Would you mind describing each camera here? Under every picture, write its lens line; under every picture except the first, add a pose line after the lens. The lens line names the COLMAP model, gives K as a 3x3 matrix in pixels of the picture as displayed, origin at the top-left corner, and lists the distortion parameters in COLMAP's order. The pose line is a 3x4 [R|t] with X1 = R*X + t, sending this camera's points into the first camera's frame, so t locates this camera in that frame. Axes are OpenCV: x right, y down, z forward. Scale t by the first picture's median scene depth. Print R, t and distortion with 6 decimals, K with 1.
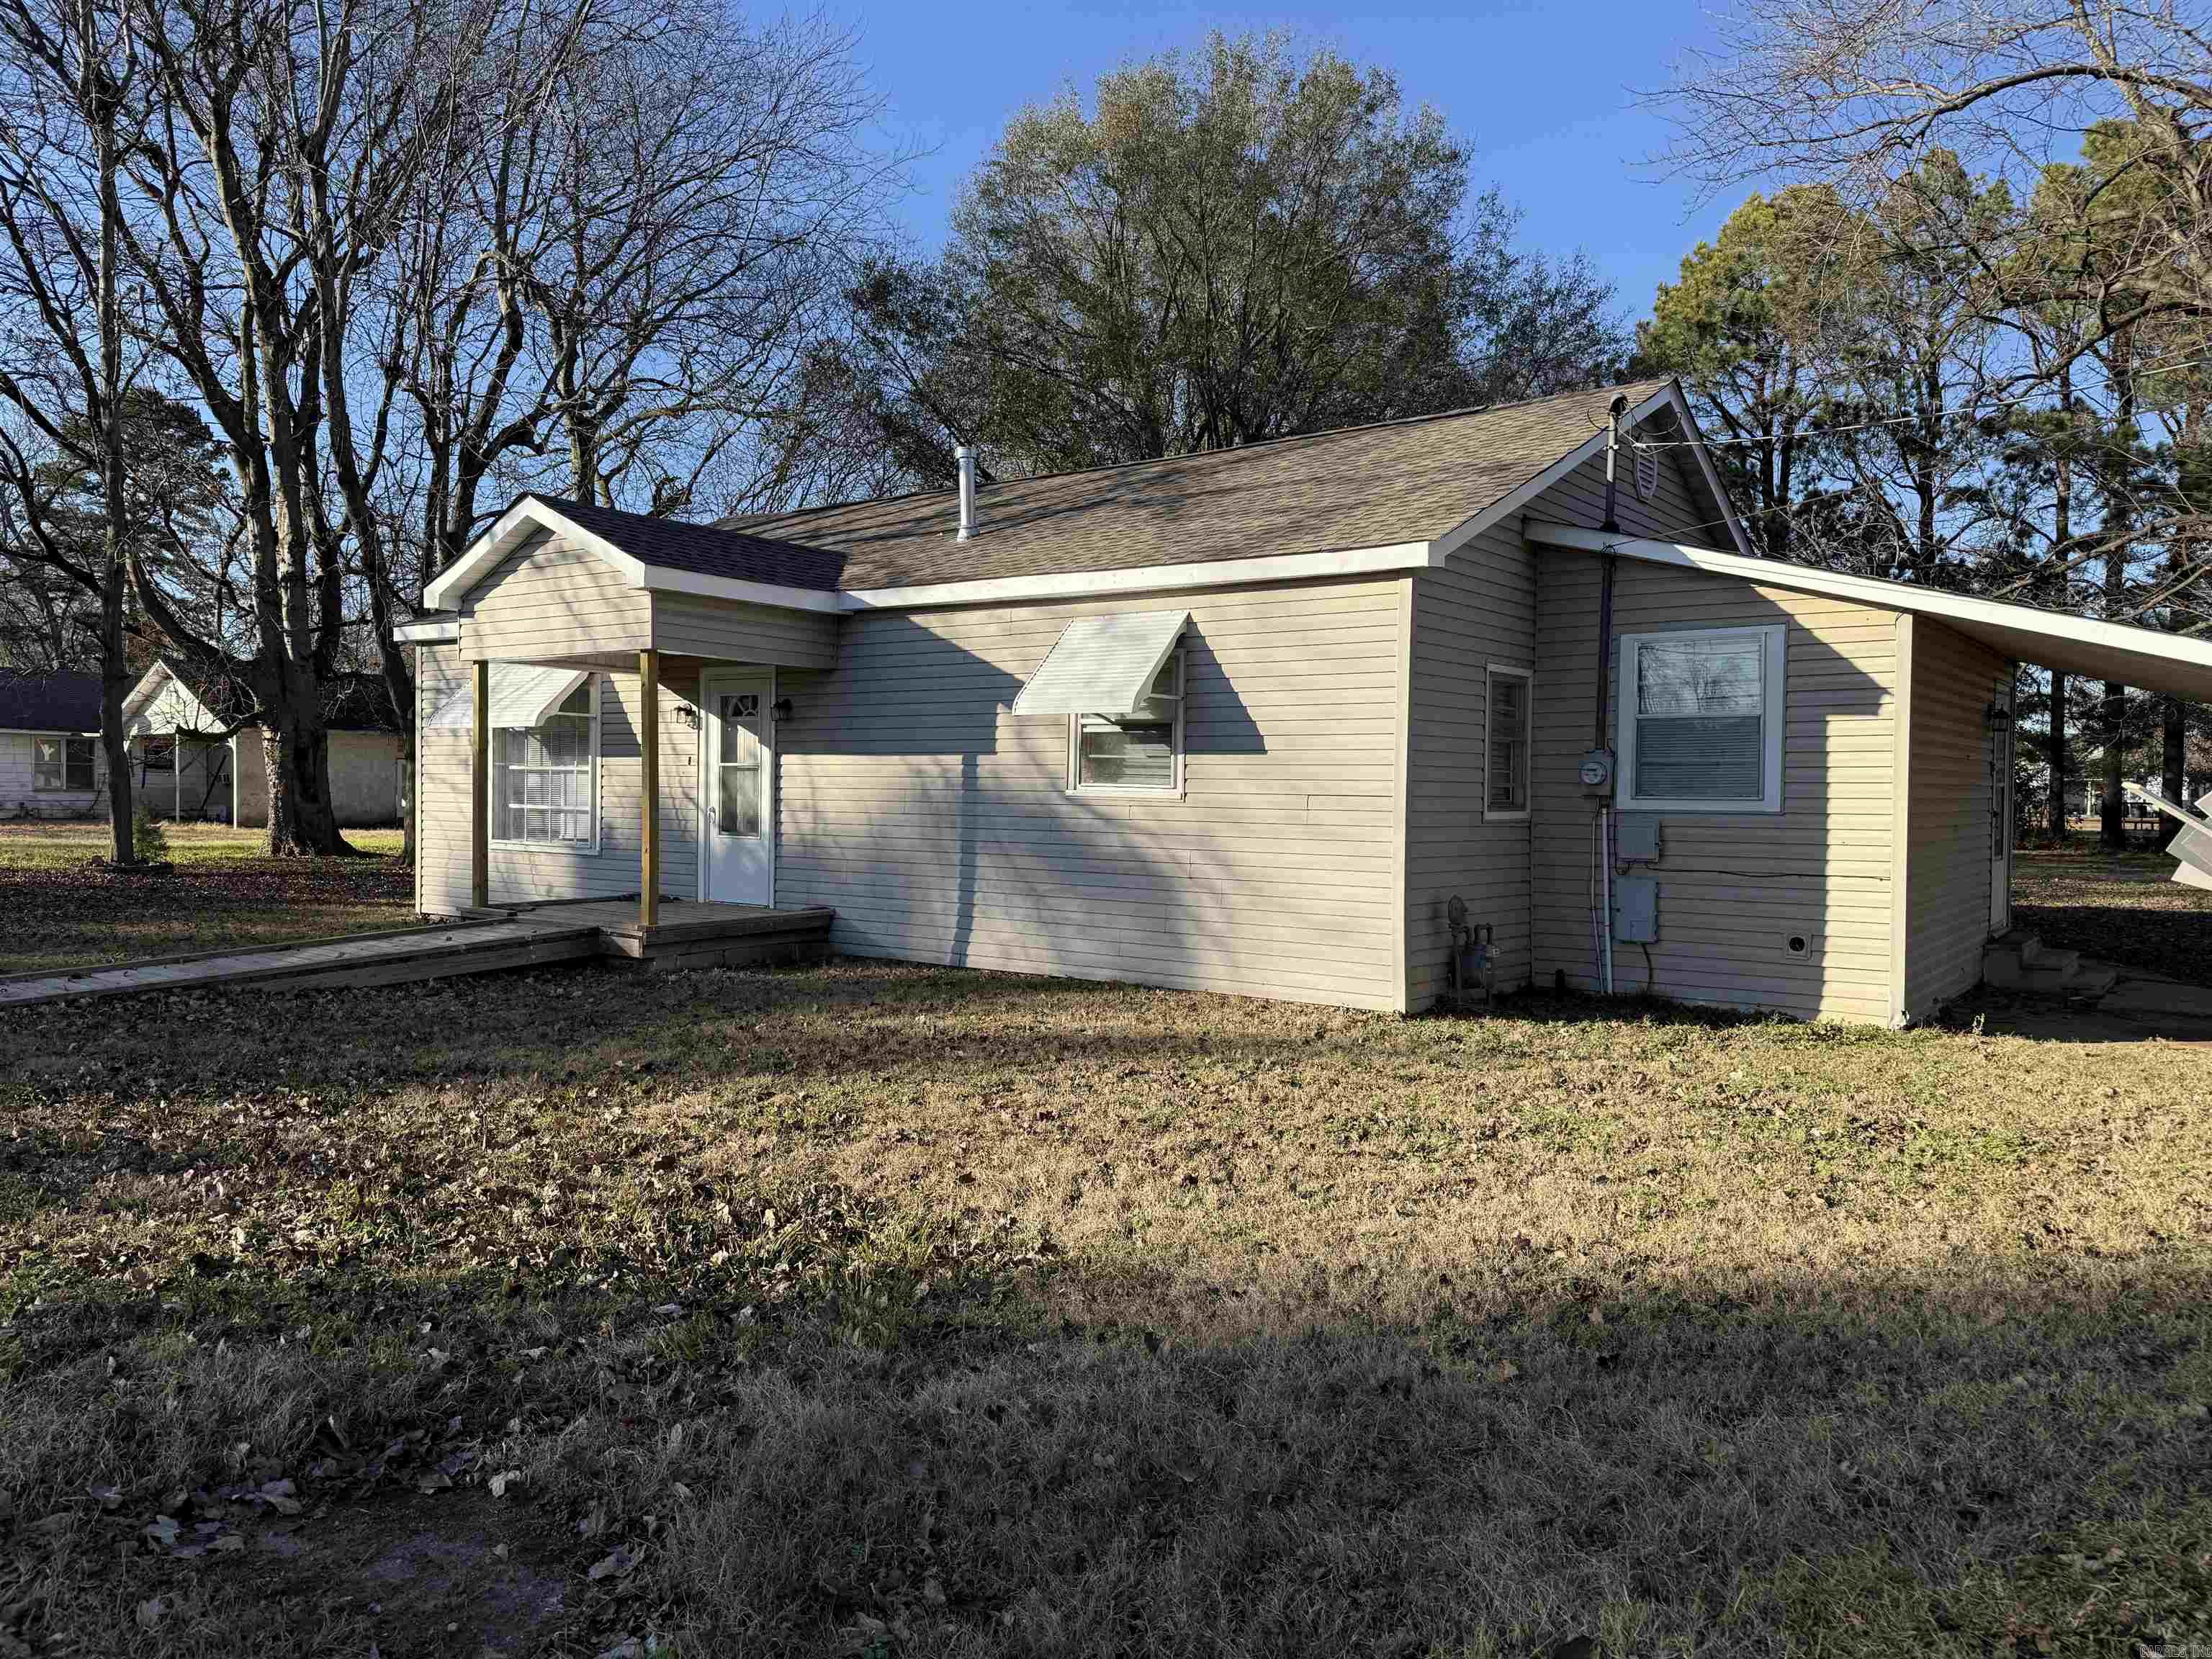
lens RADIAL K [[1572.2, 0, 1094.5], [0, 1572.2, 847.0], [0, 0, 1]] dist [0.070855, -0.043925]
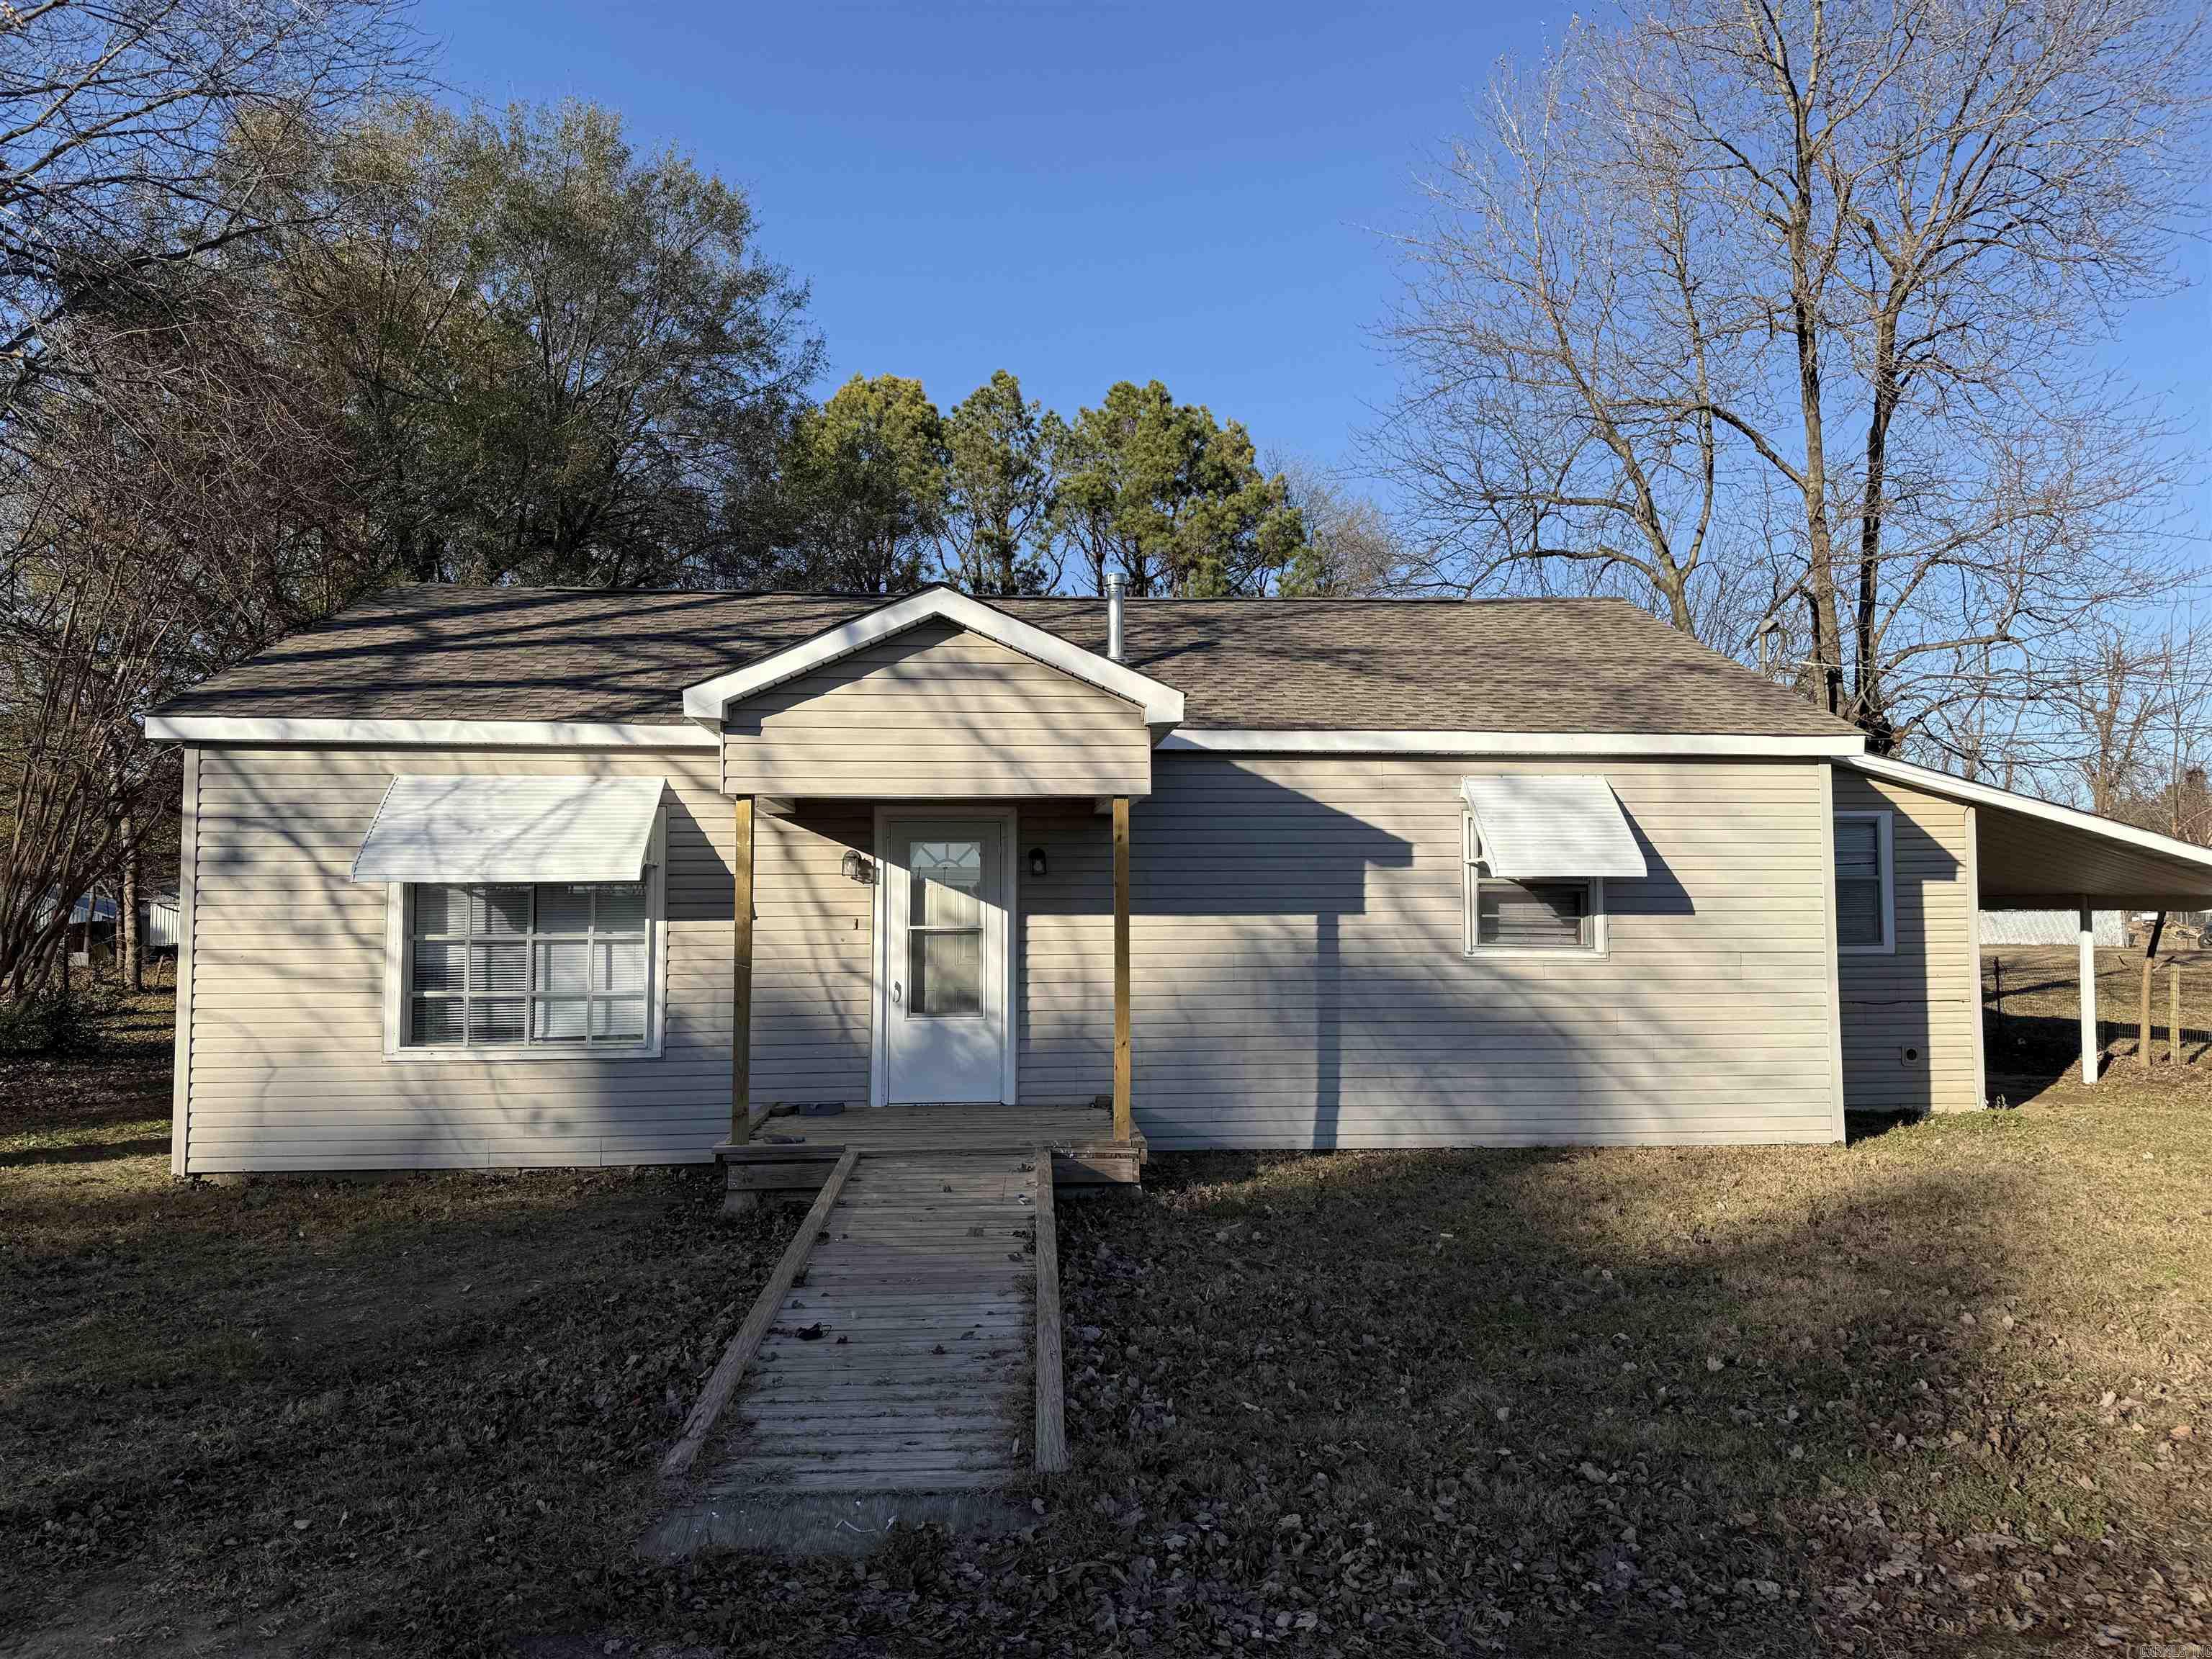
lens RADIAL K [[1572.2, 0, 1092.6], [0, 1572.2, 830.8], [0, 0, 1]] dist [0.070855, -0.043925]
pose [[0.738423, 0.016085, 0.674146, -0.808808], [0.038371, 0.997093, -0.065820, -0.052602], [-0.673245, 0.074471, 0.735660, 0.408493]]
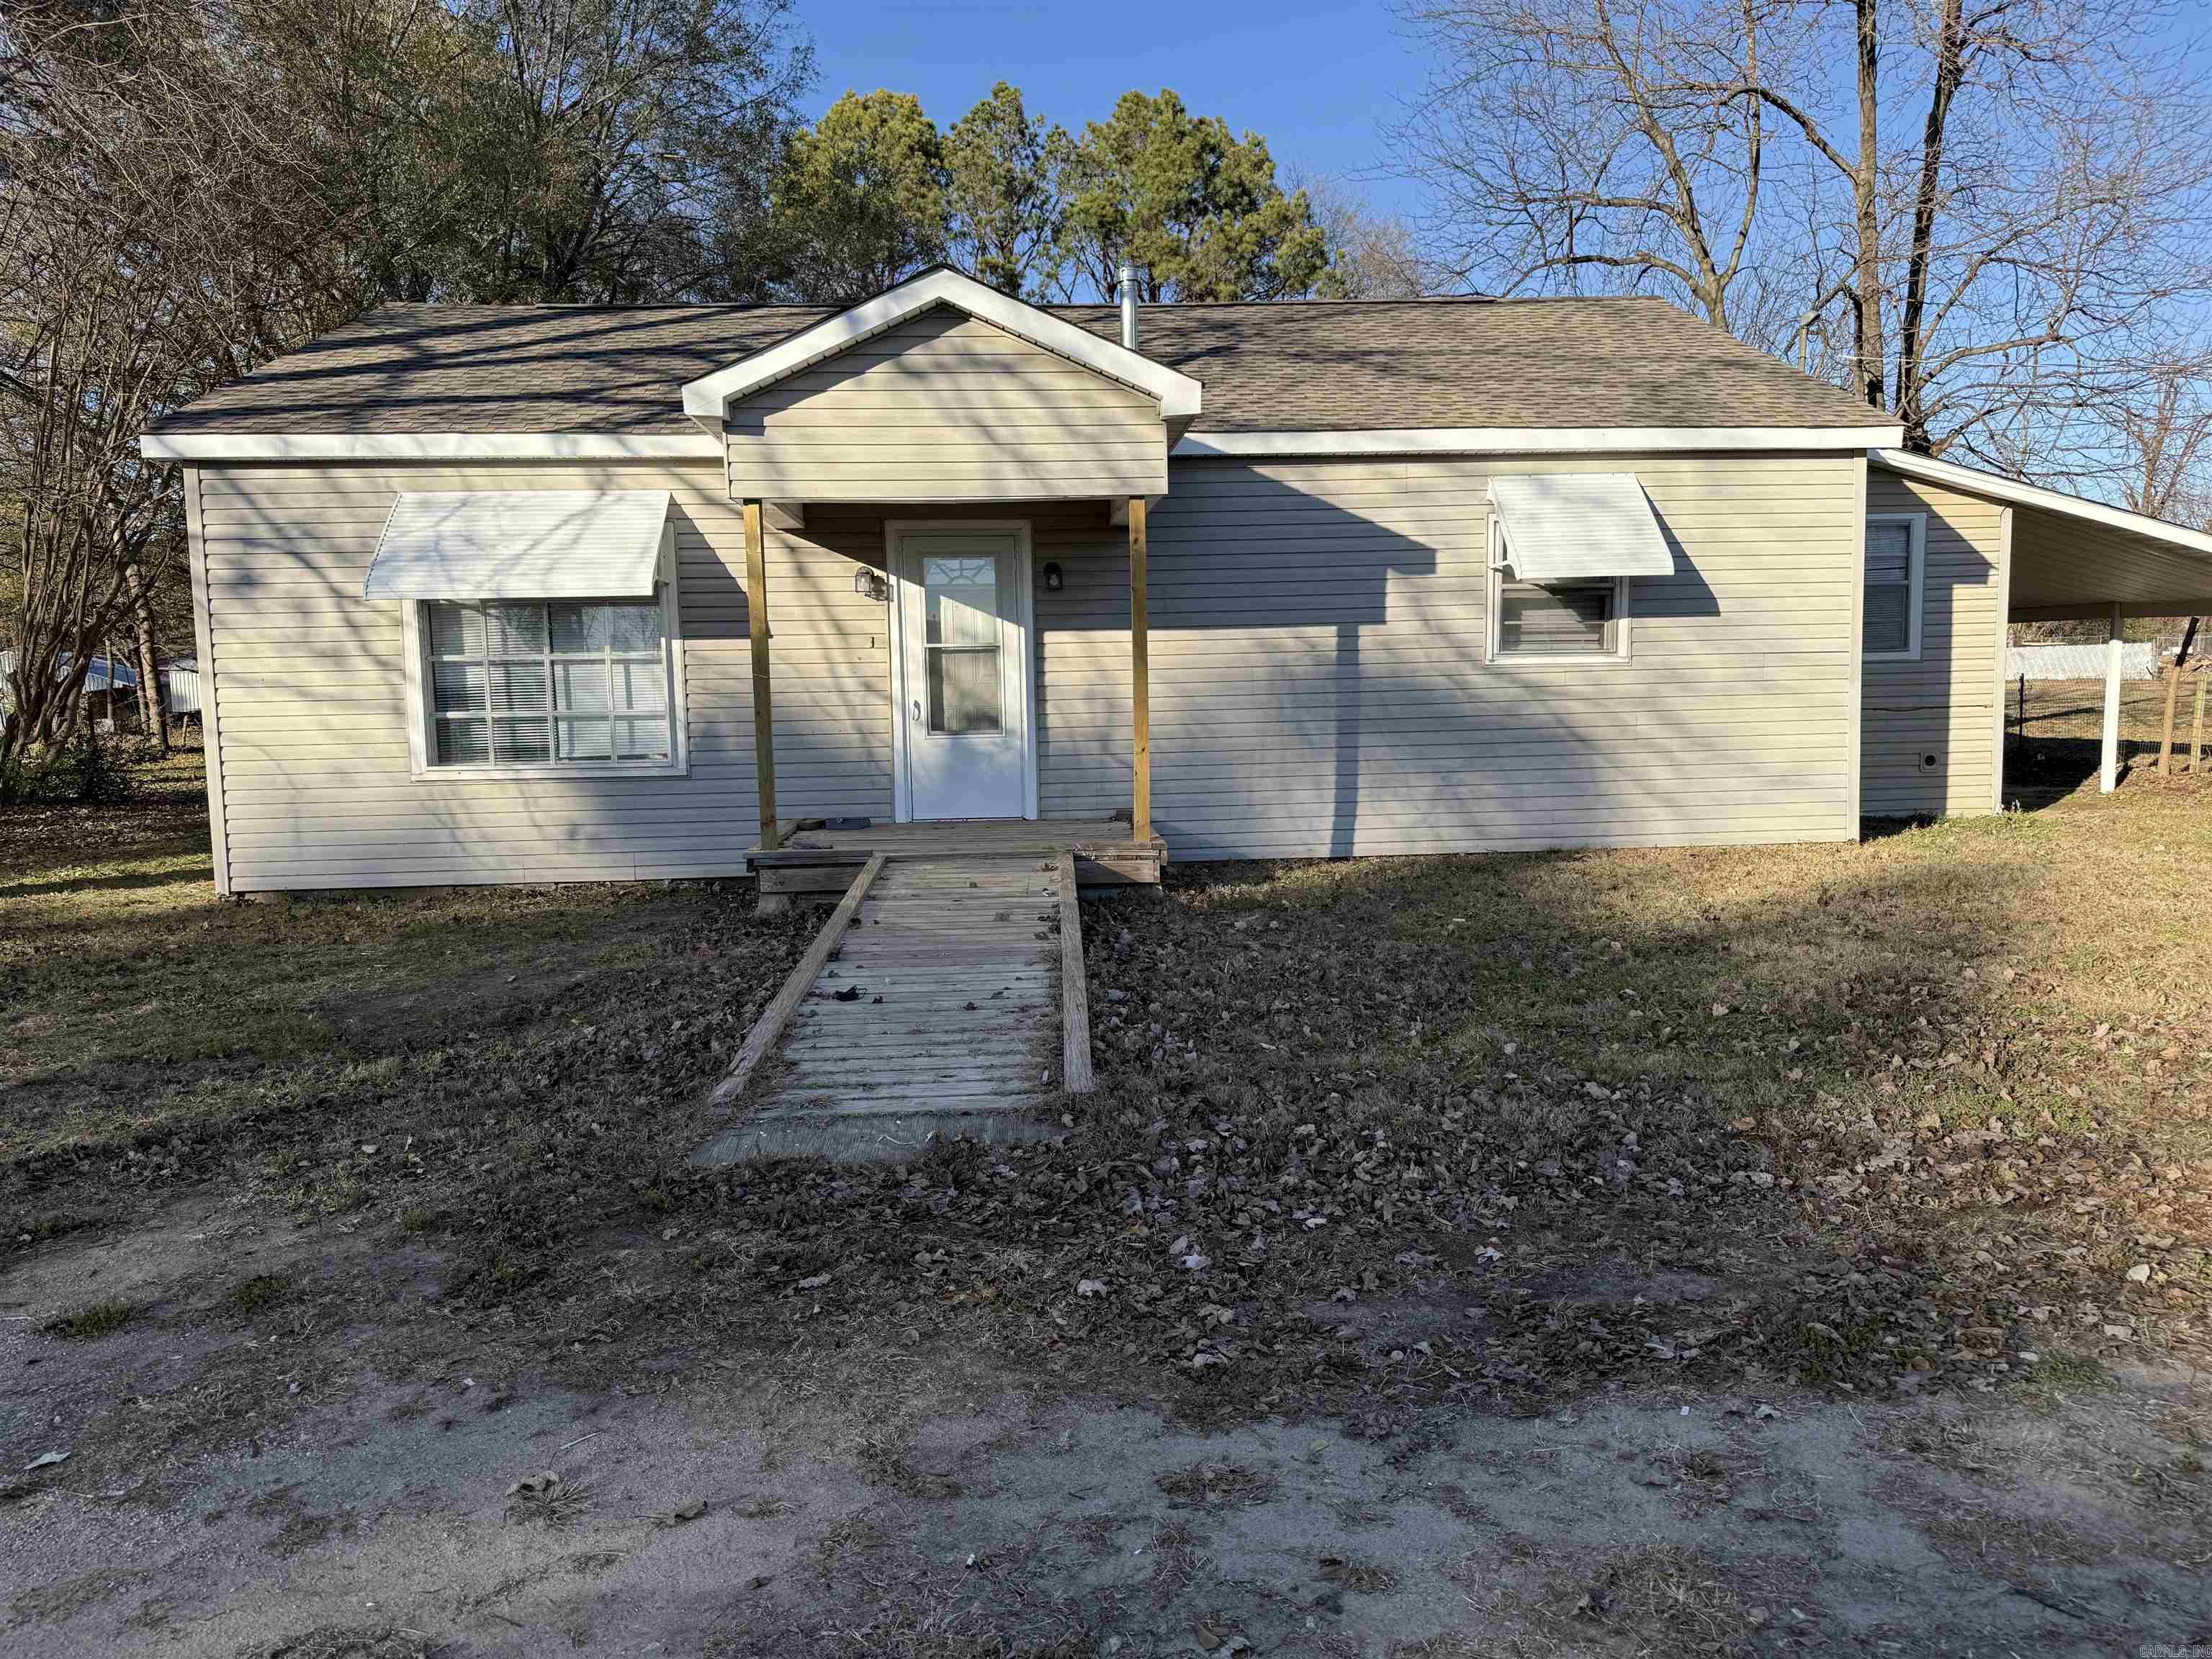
lens RADIAL K [[1572.2, 0, 1098.3], [0, 1572.2, 834.0], [0, 0, 1]] dist [0.070855, -0.043925]
pose [[0.743390, -0.096079, 0.661921, -0.809227], [0.056458, 0.995111, 0.081035, -0.020545], [-0.666471, -0.022870, 0.745180, 0.409860]]
